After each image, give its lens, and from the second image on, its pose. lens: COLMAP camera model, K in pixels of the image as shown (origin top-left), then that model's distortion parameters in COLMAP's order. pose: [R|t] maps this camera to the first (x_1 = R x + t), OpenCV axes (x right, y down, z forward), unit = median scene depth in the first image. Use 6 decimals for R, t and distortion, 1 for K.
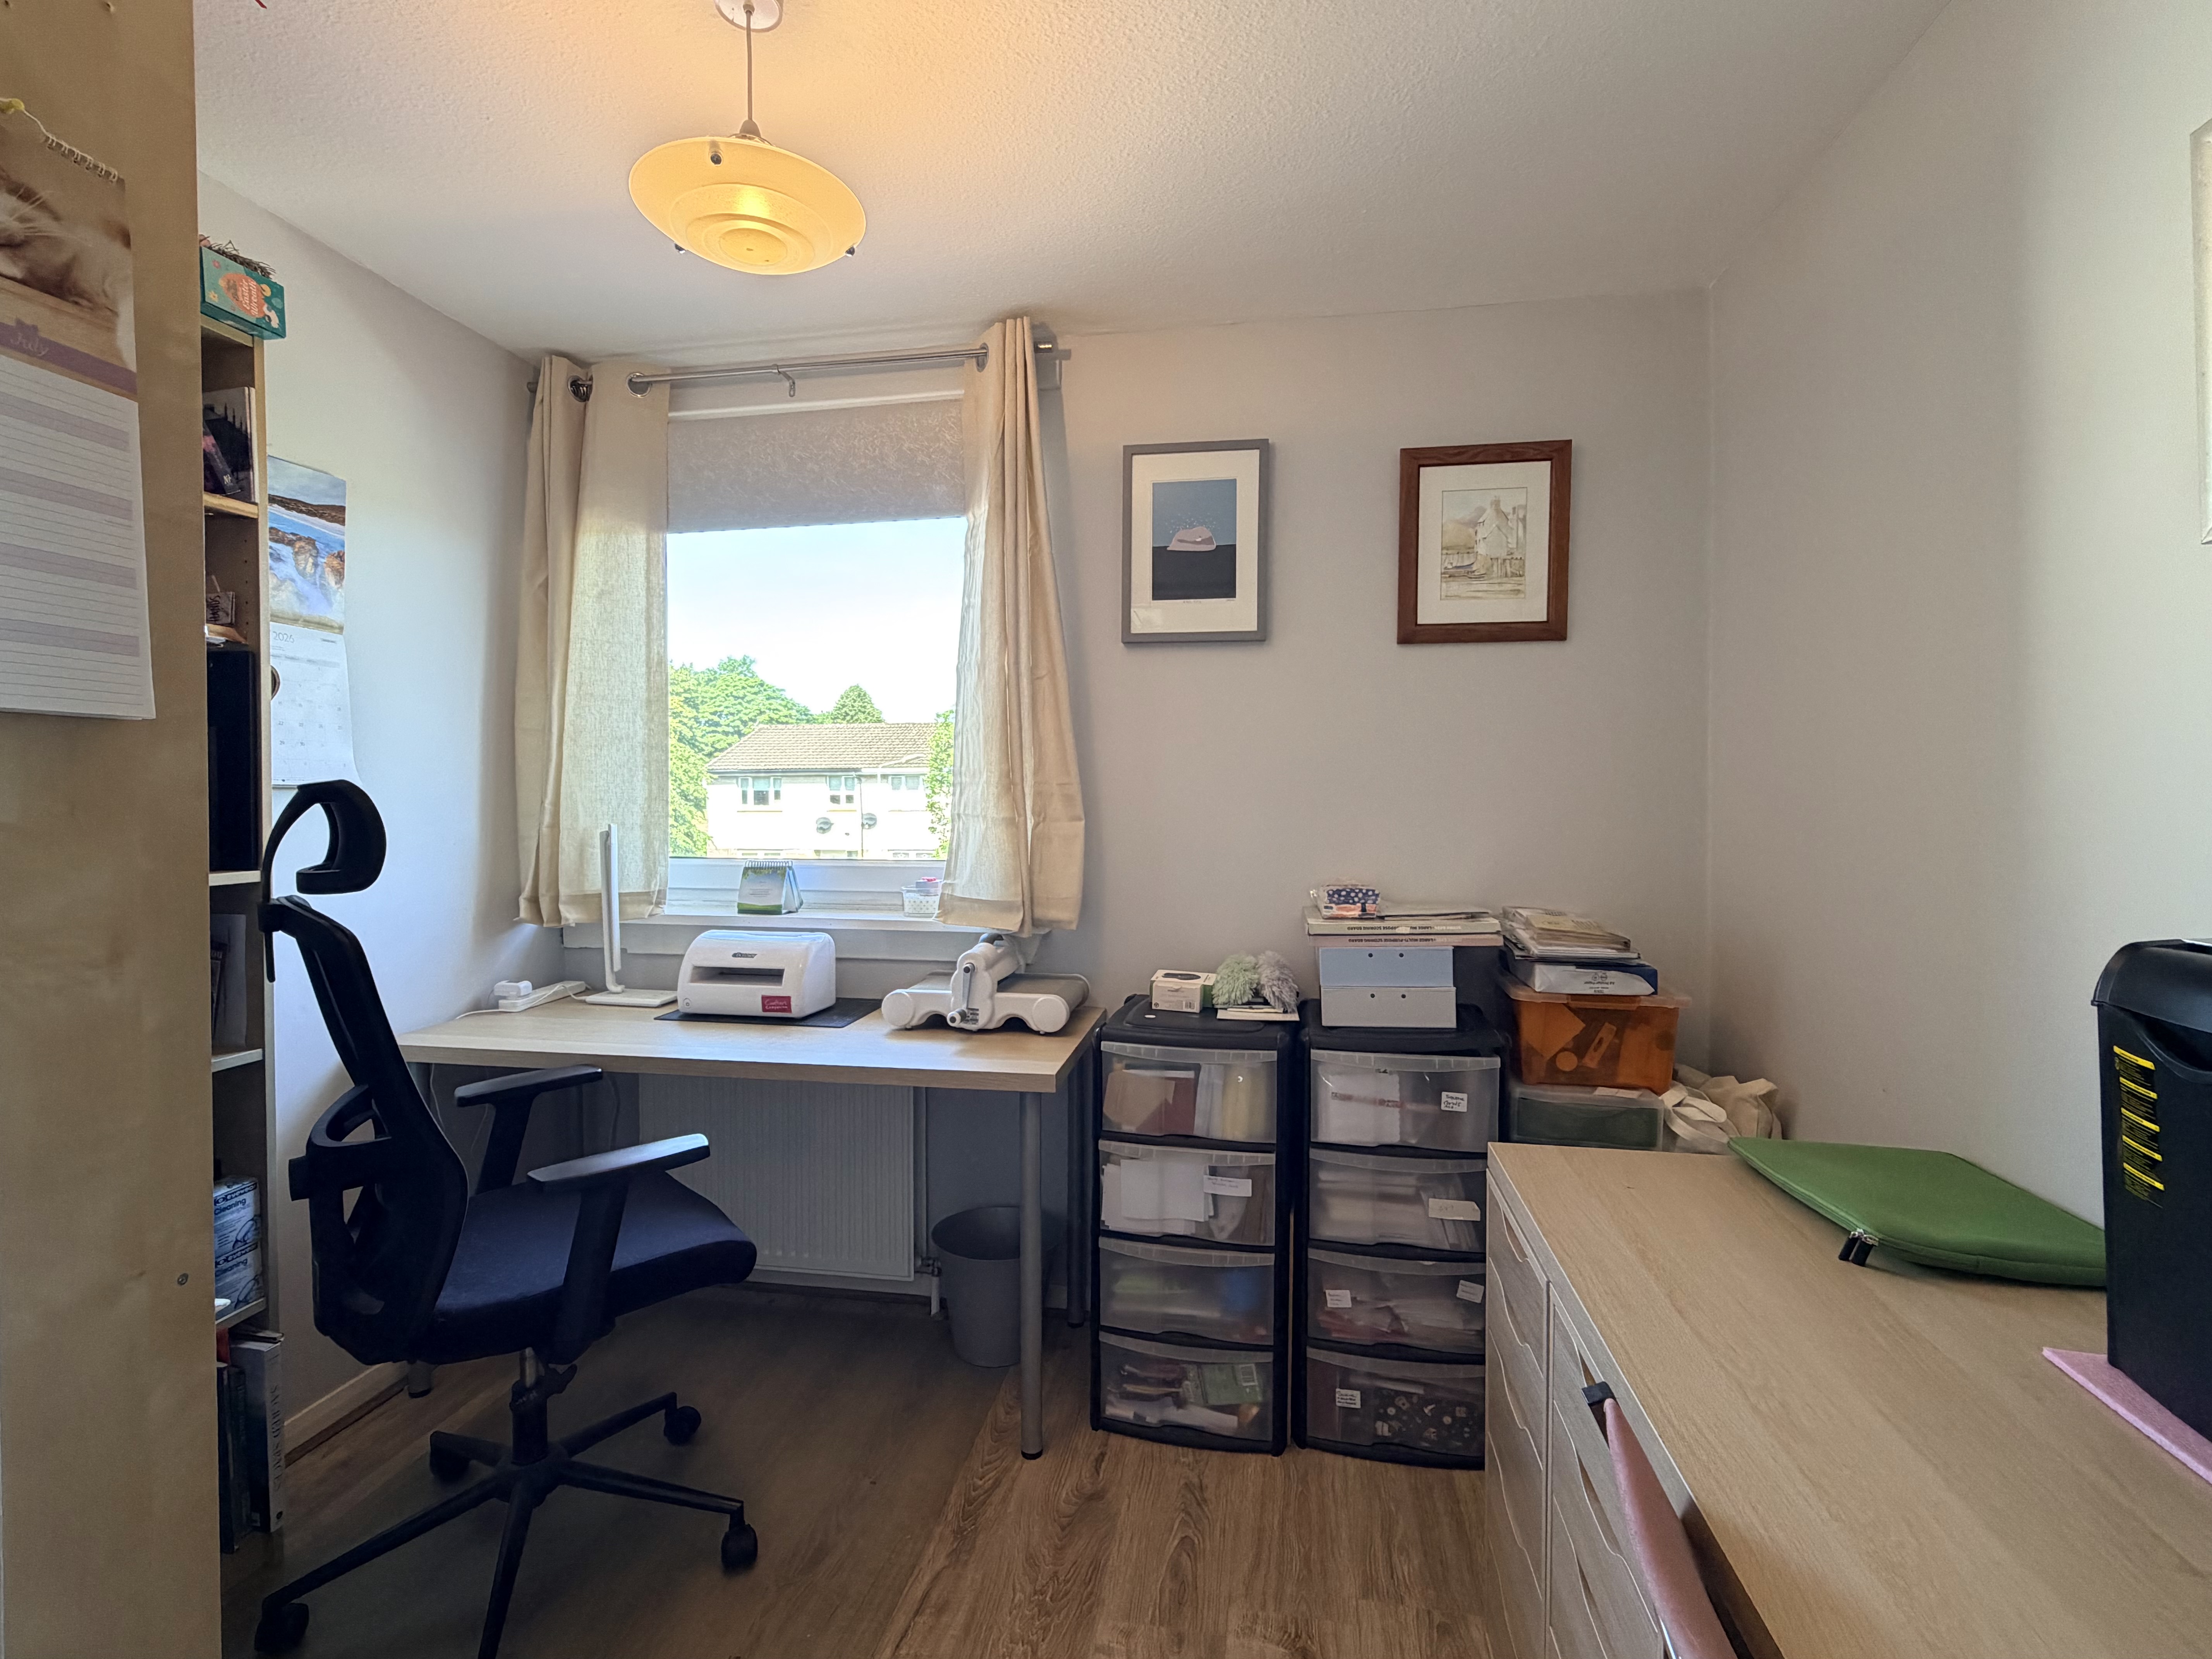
lens RADIAL K [[1026.5, 0, 1107.2], [0, 1026.5, 829.4], [0, 0, 1]] dist [0.002249, -0.000543]
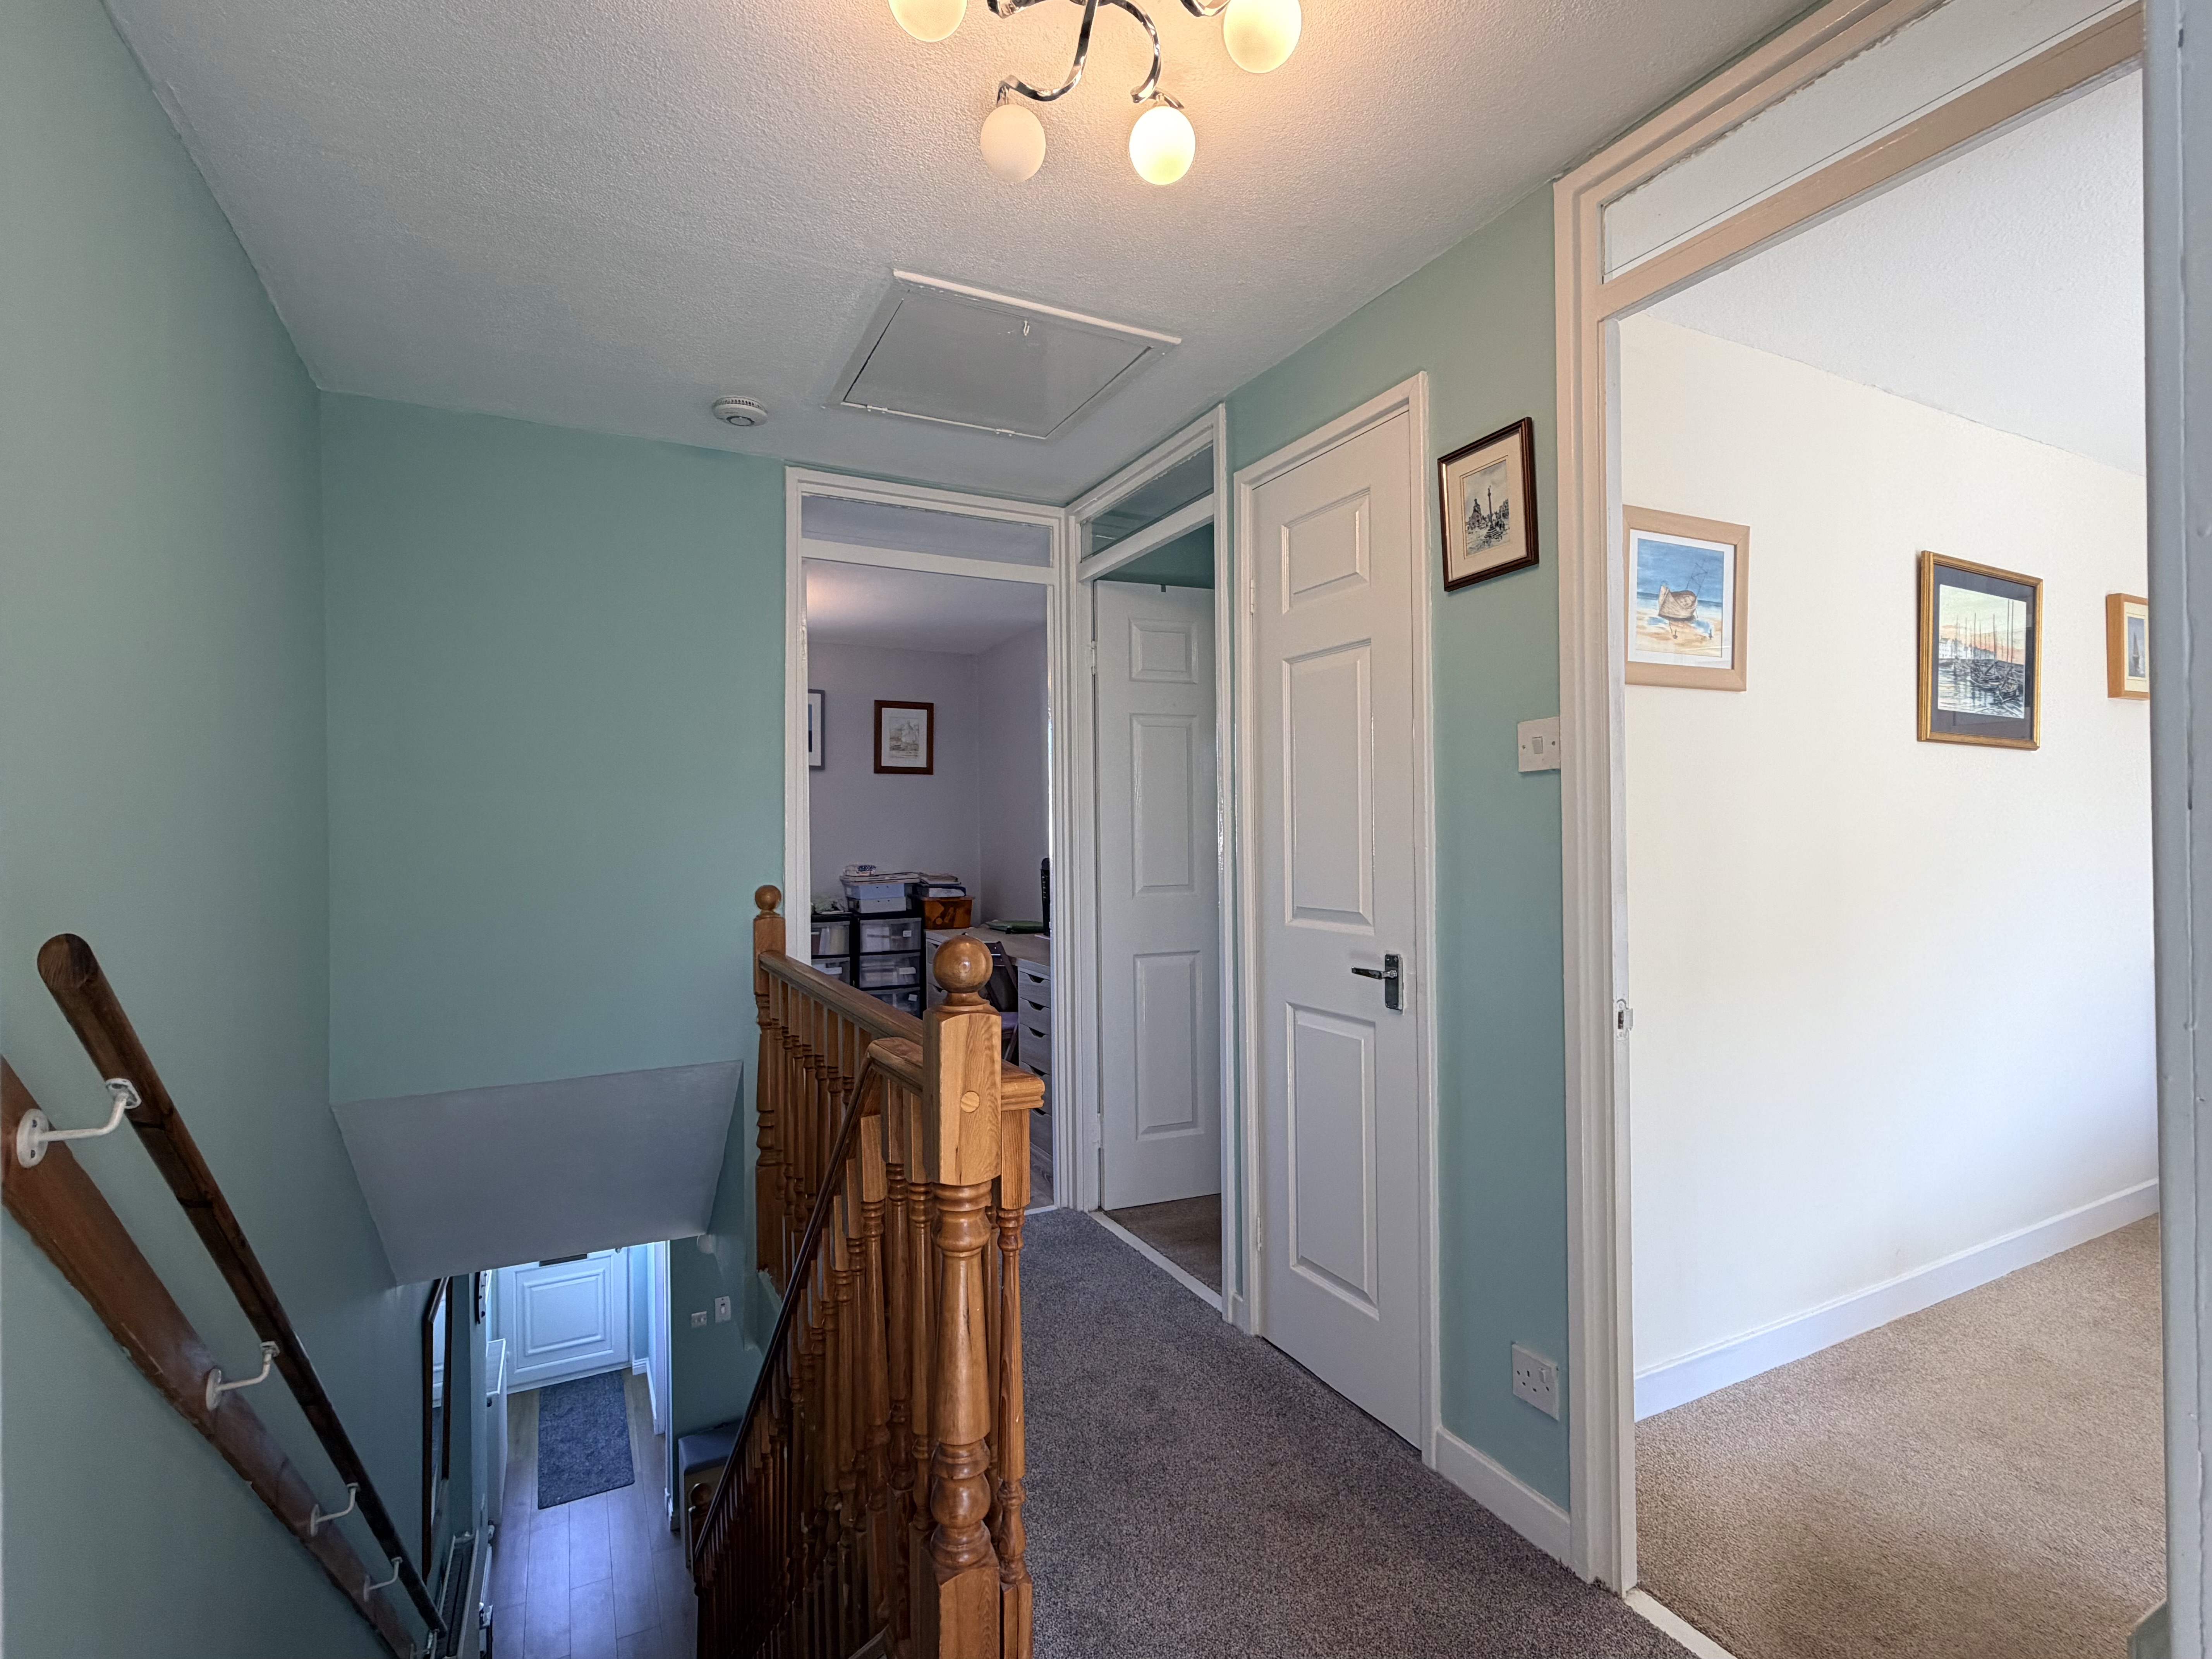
lens RADIAL K [[1026.5, 0, 1106.4], [0, 1026.5, 831.4], [0, 0, 1]] dist [0.002249, -0.000543]
pose [[0.794957, -0.002360, 0.606661, -0.981677], [0.018903, 0.999603, -0.020883, 0.038093], [-0.606371, 0.028069, 0.794686, -1.684695]]
